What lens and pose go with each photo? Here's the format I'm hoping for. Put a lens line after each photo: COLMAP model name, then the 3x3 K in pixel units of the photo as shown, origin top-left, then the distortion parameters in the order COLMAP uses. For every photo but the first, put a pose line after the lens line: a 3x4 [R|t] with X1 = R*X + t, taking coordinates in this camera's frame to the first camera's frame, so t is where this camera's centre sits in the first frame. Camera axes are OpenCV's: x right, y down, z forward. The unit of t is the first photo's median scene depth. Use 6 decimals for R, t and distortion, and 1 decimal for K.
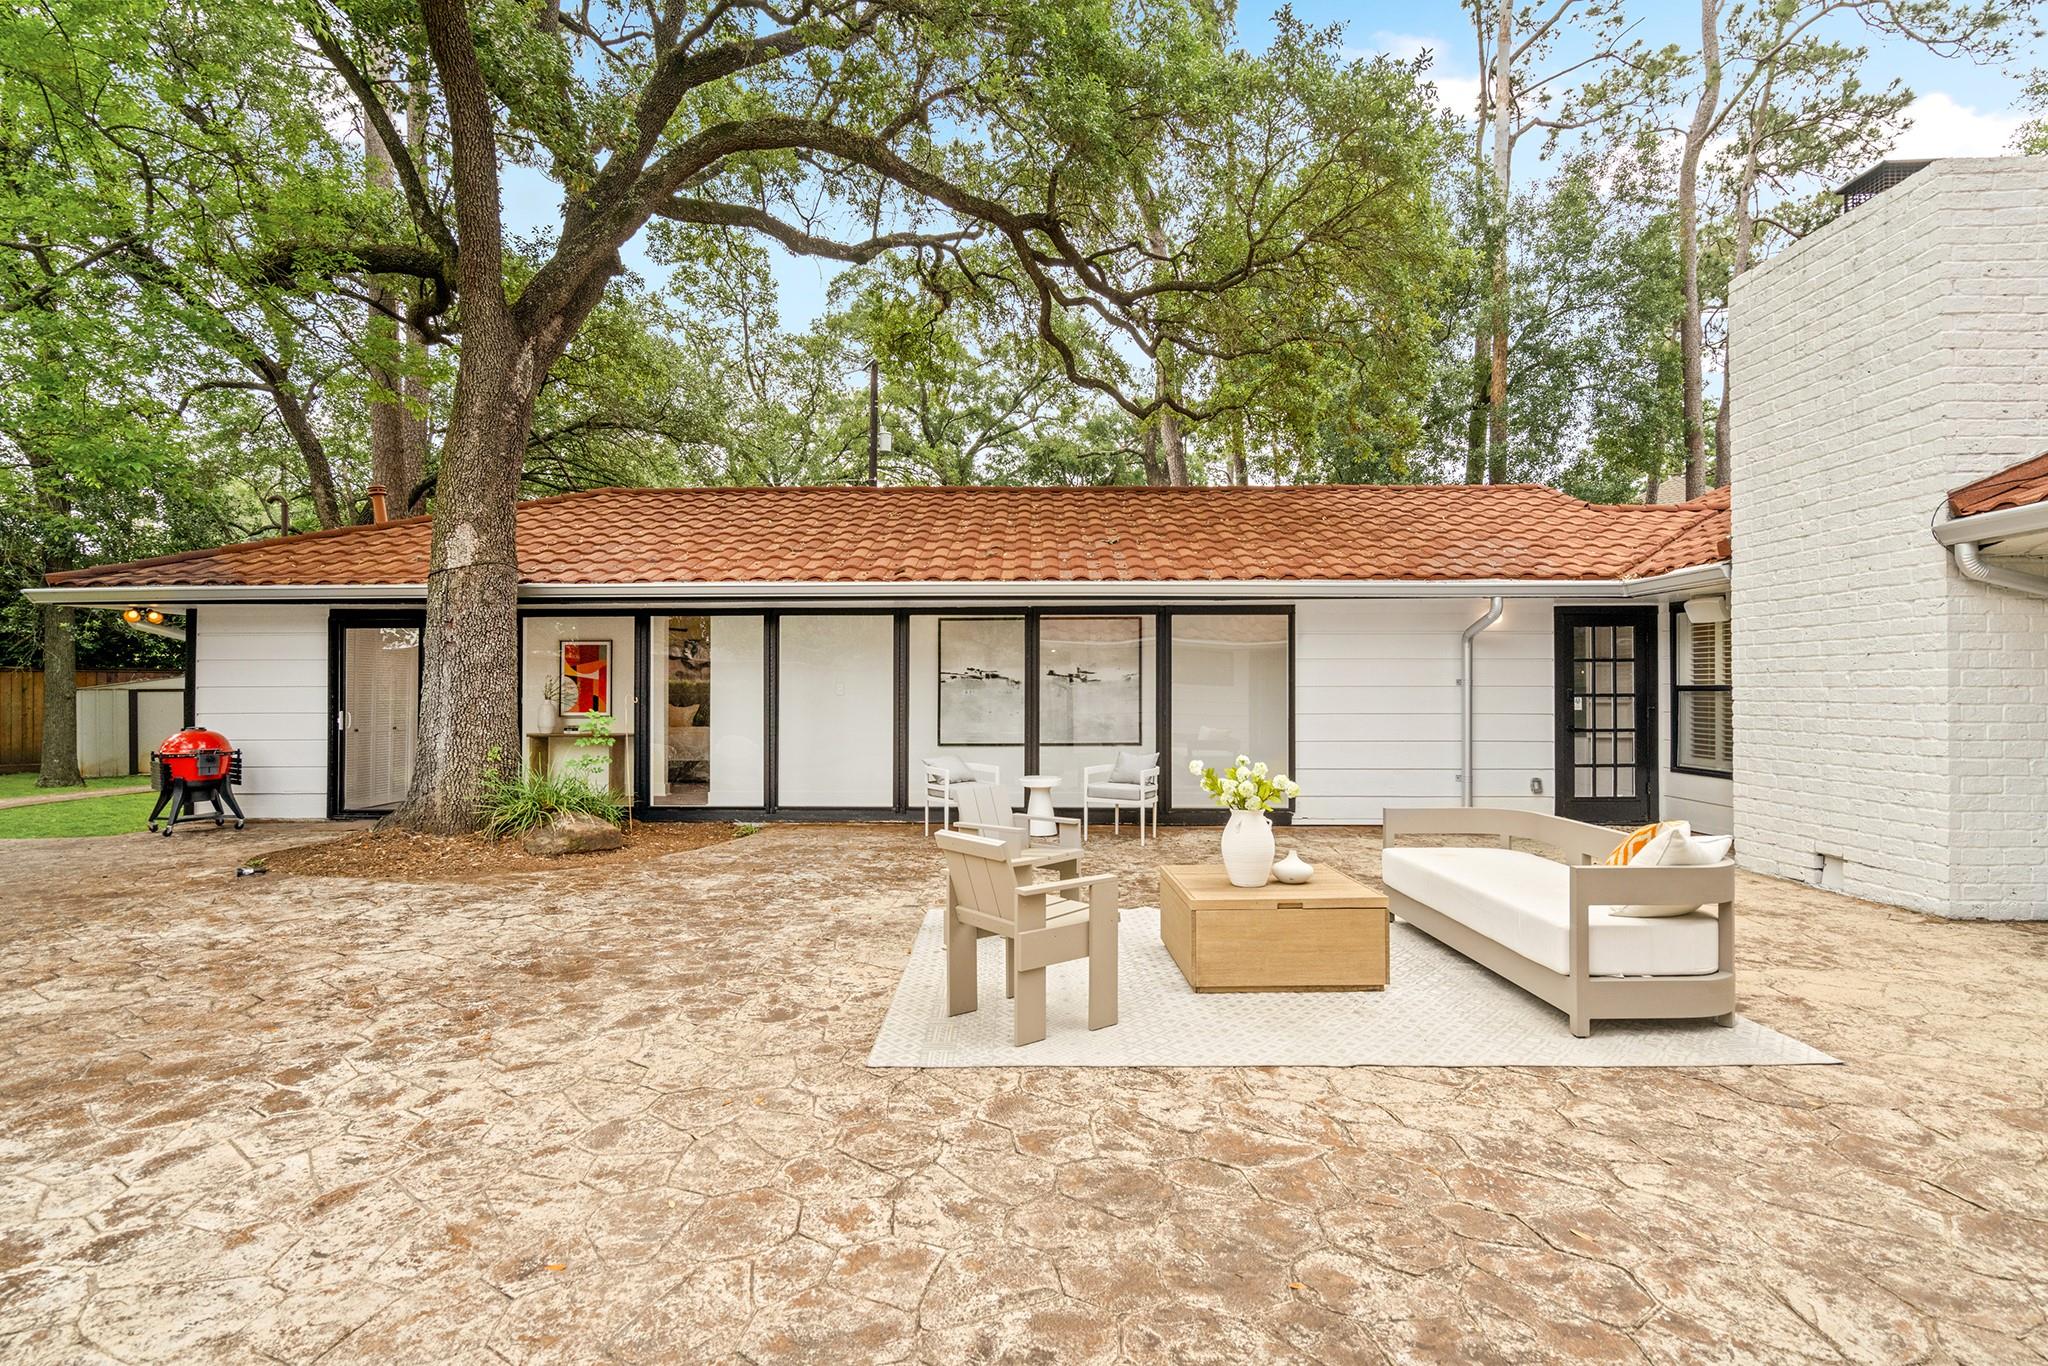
lens RADIAL K [[1019.4, 0, 1021.0], [0, 1019.4, 681.0], [0, 0, 1]] dist [0.020237, 0.000581]
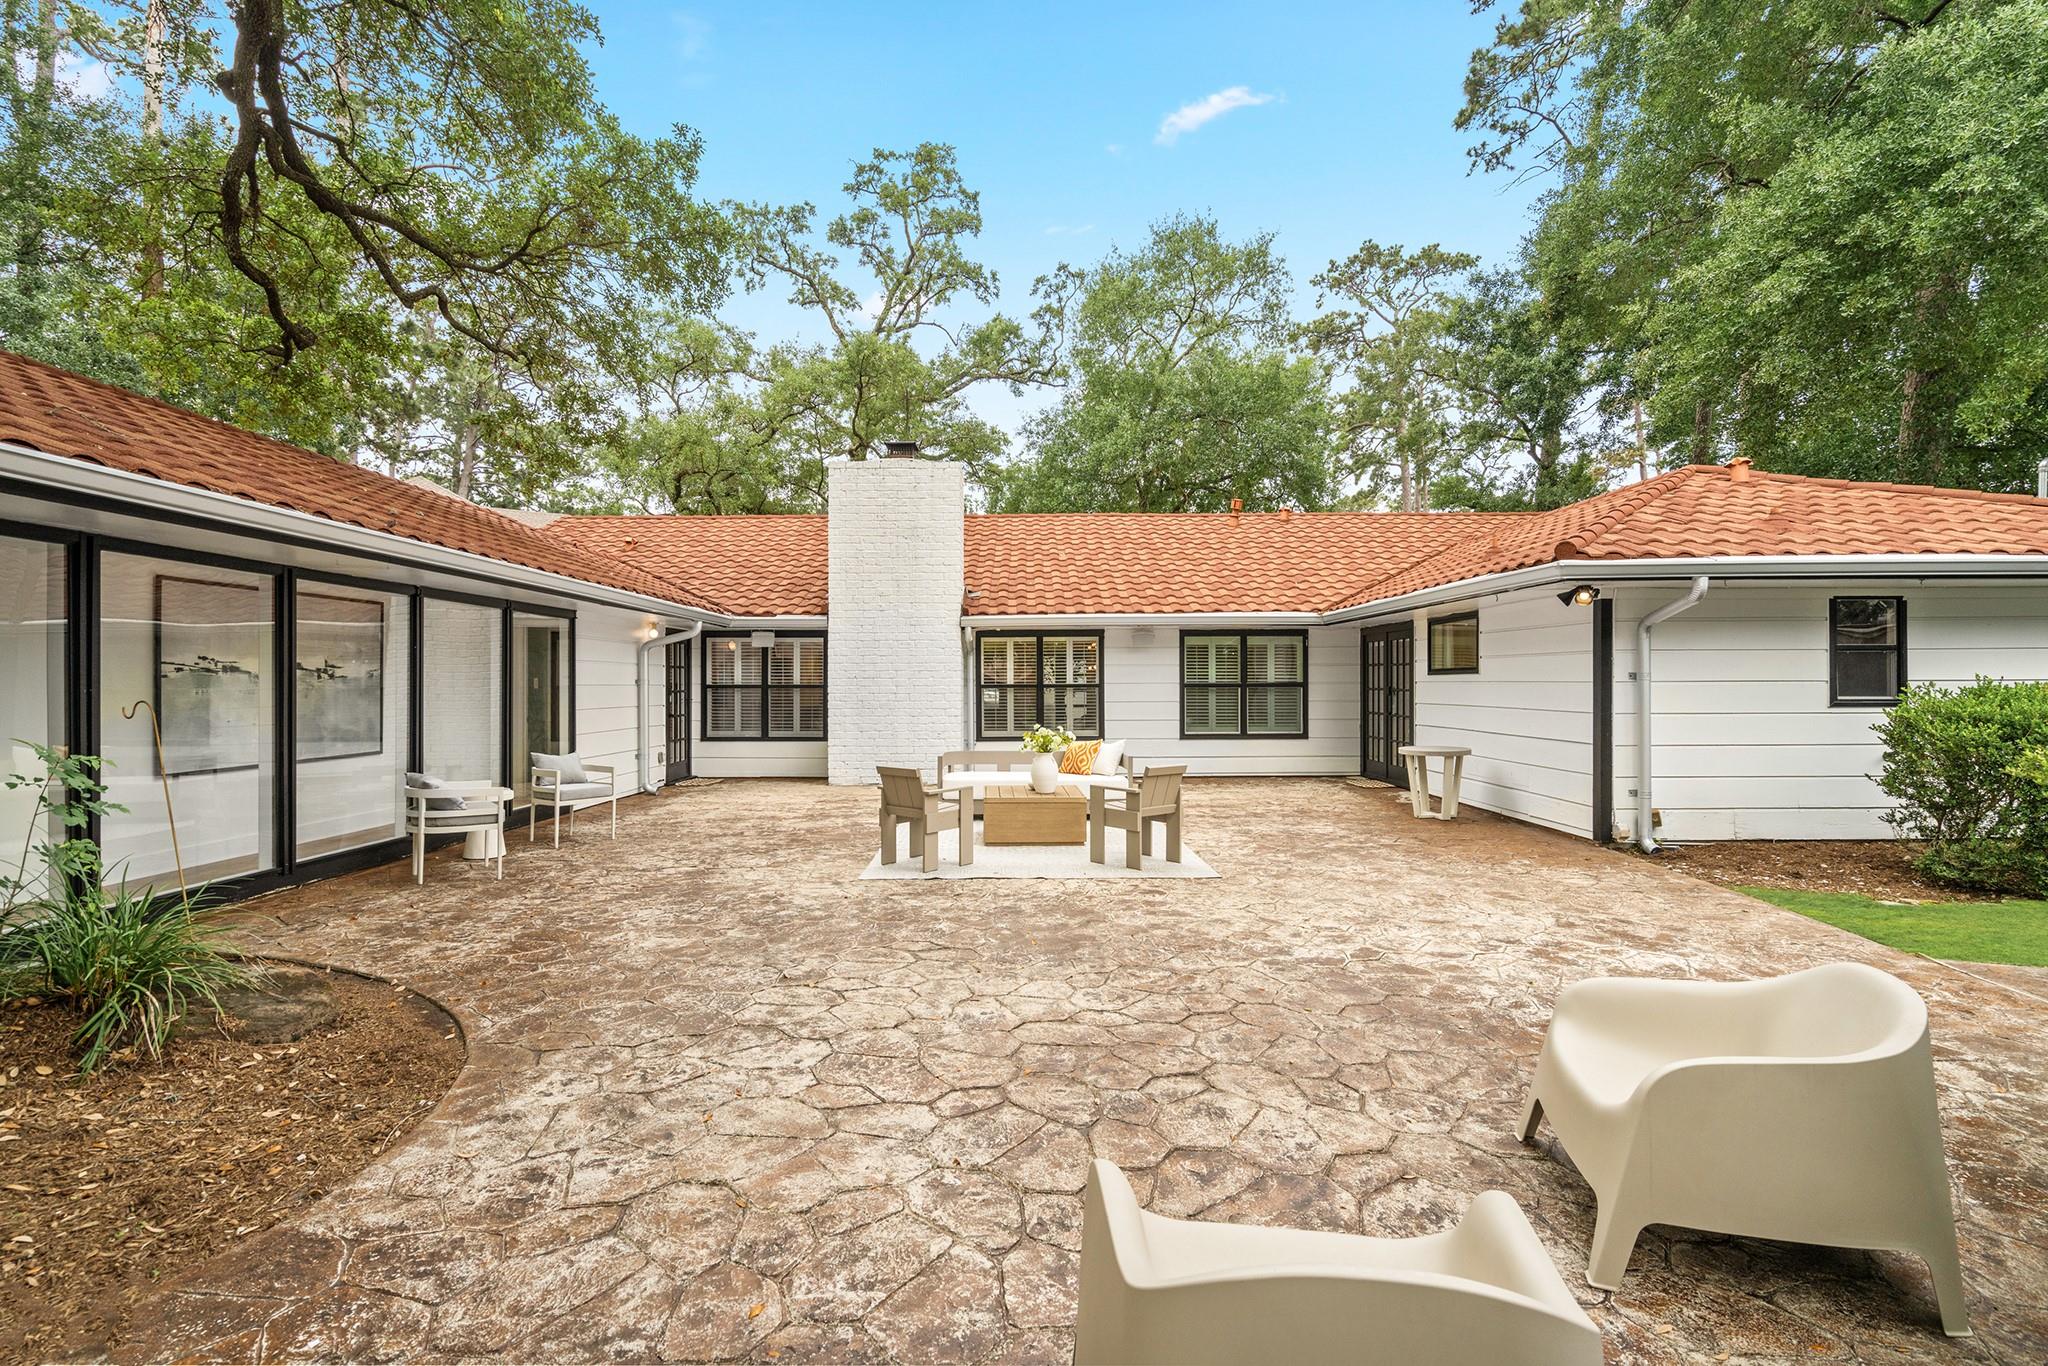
lens RADIAL K [[948.6, 0, 1022.0], [0, 948.6, 685.2], [0, 0, 1]] dist [-0.016307, -0.000340]
pose [[-0.043664, 0.002432, 0.999043, -1.593836], [-0.000605, 0.999997, -0.002460, 0.016881], [-0.999046, -0.000711, -0.043663, 1.204431]]
